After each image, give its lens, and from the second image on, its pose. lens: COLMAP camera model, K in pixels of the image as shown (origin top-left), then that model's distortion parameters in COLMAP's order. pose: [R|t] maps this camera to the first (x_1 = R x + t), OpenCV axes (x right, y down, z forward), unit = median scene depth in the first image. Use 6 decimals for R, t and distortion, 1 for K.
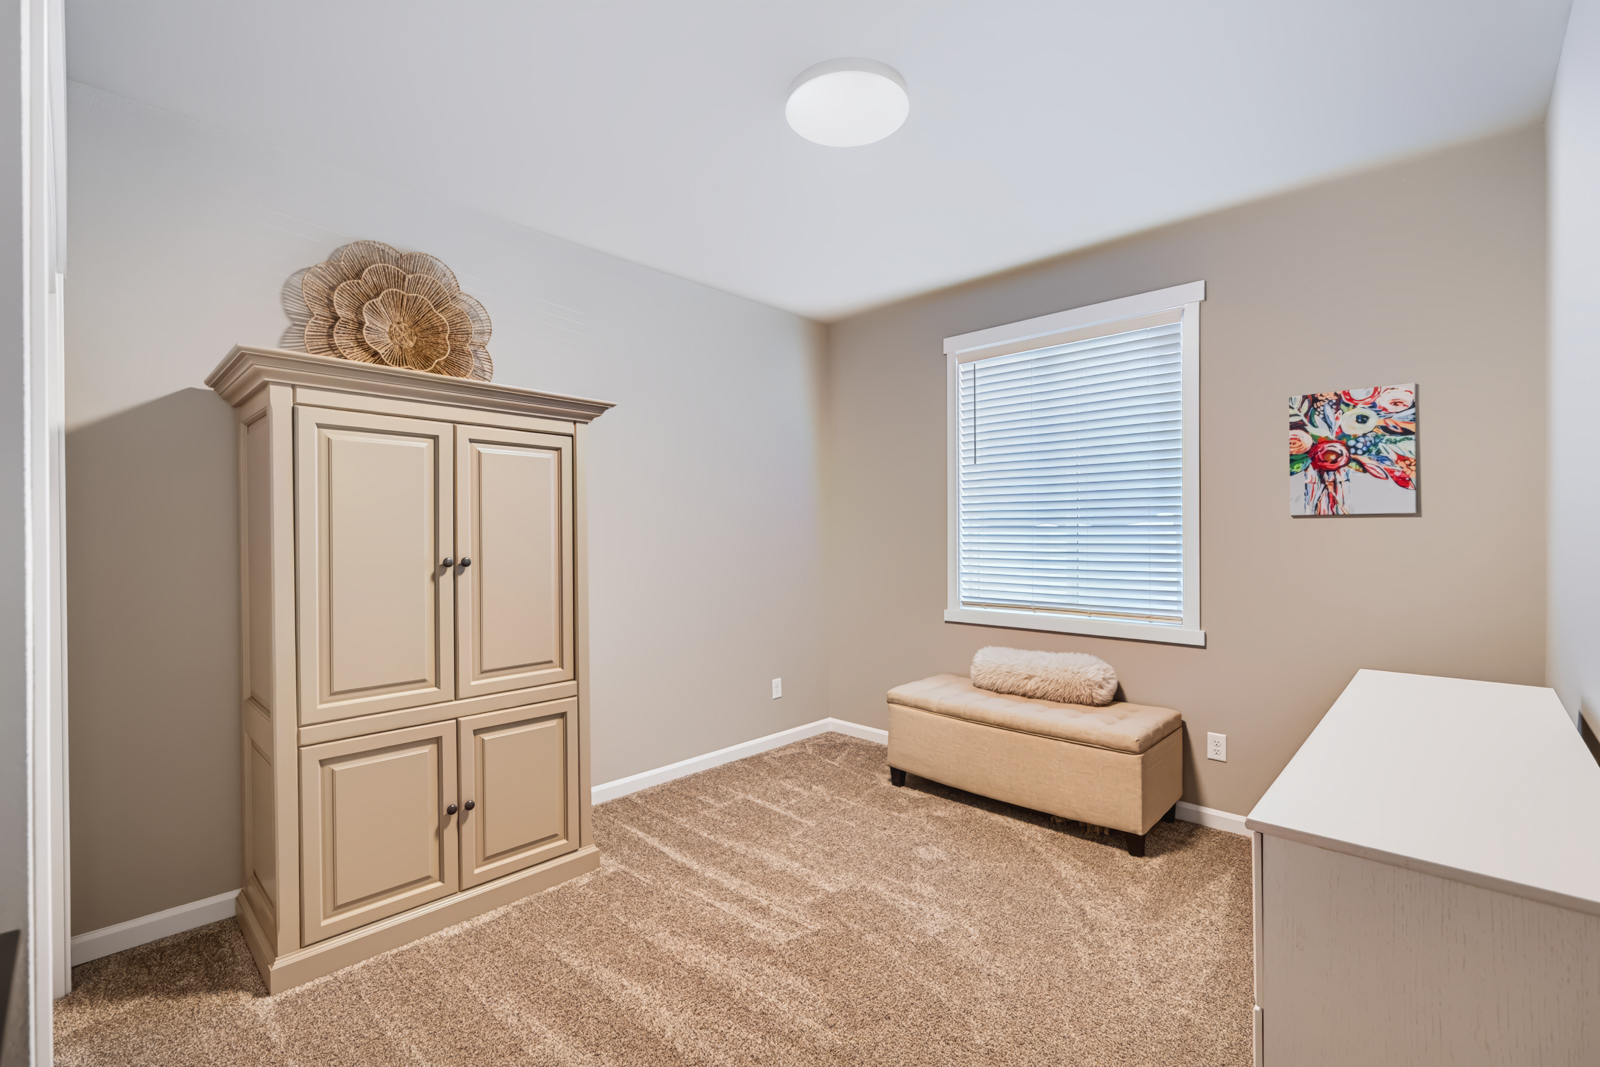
lens RADIAL K [[693.4, 0, 802.3], [0, 693.4, 538.8], [0, 0, 1]] dist [0.000281, -0.001003]
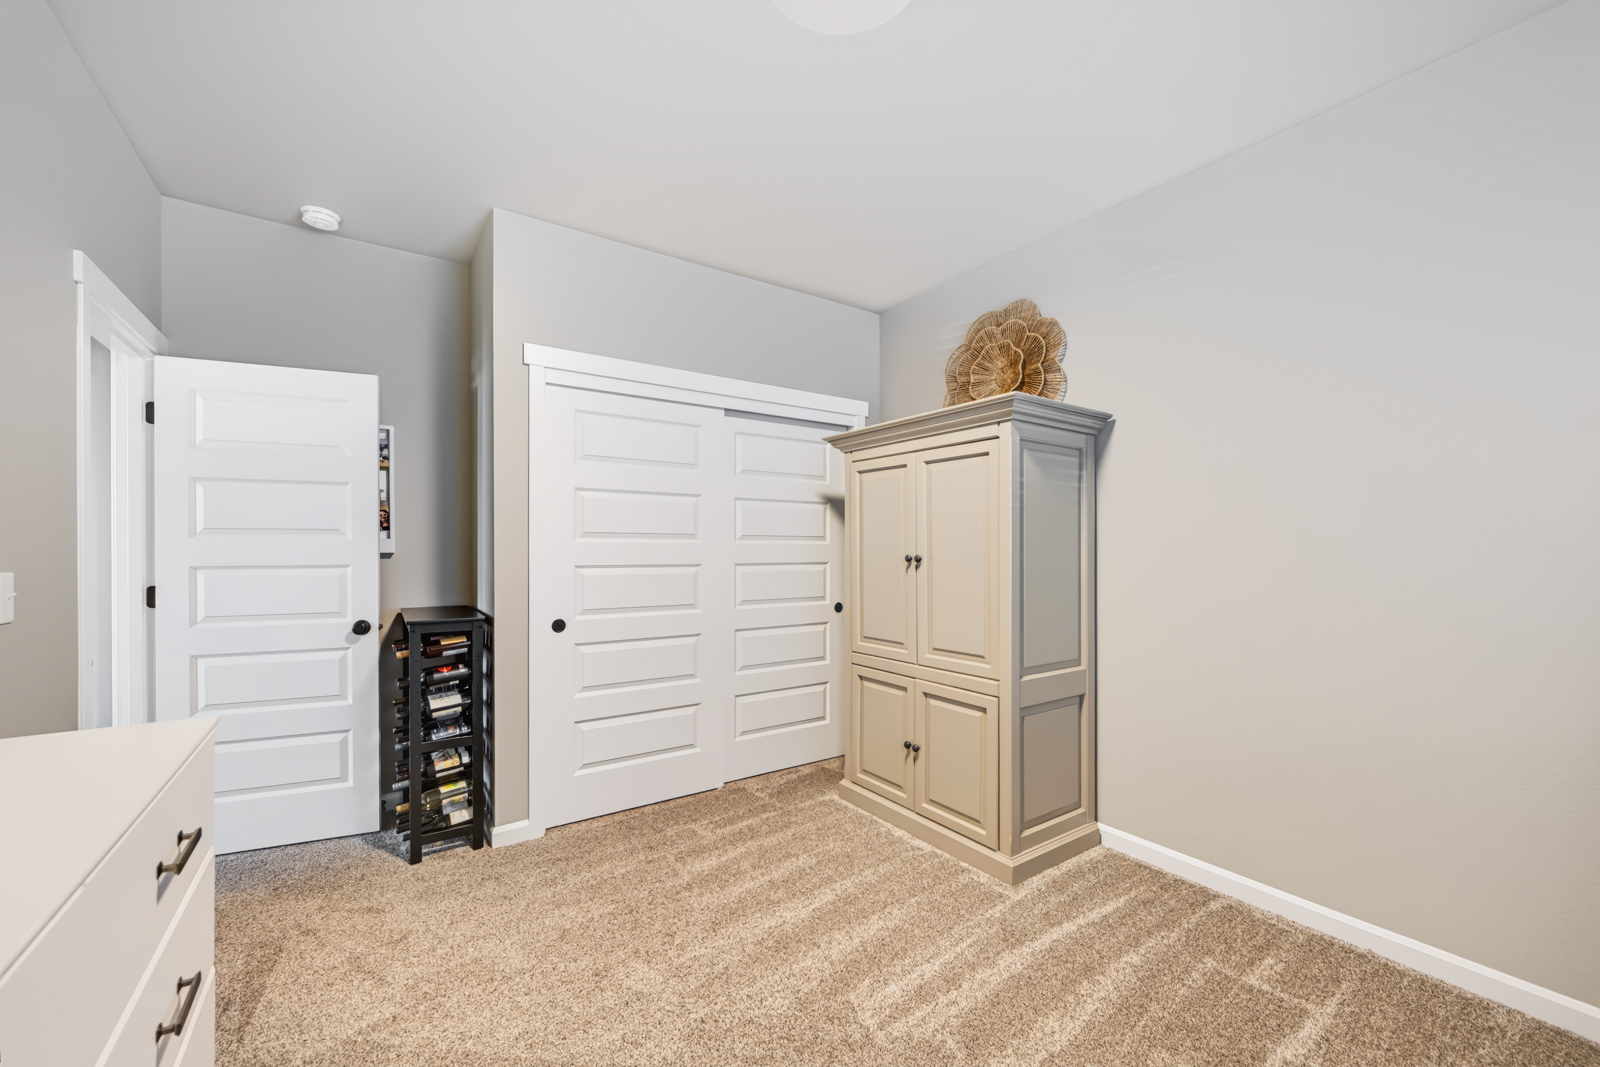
lens RADIAL K [[647.8, 0, 805.4], [0, 647.8, 544.1], [0, 0, 1]] dist [0.001919, 0.000121]
pose [[-0.222646, -0.004760, -0.974888, 0.662526], [0.000994, 0.999986, -0.005110, 0.010788], [0.974899, -0.002107, -0.222638, 0.957960]]
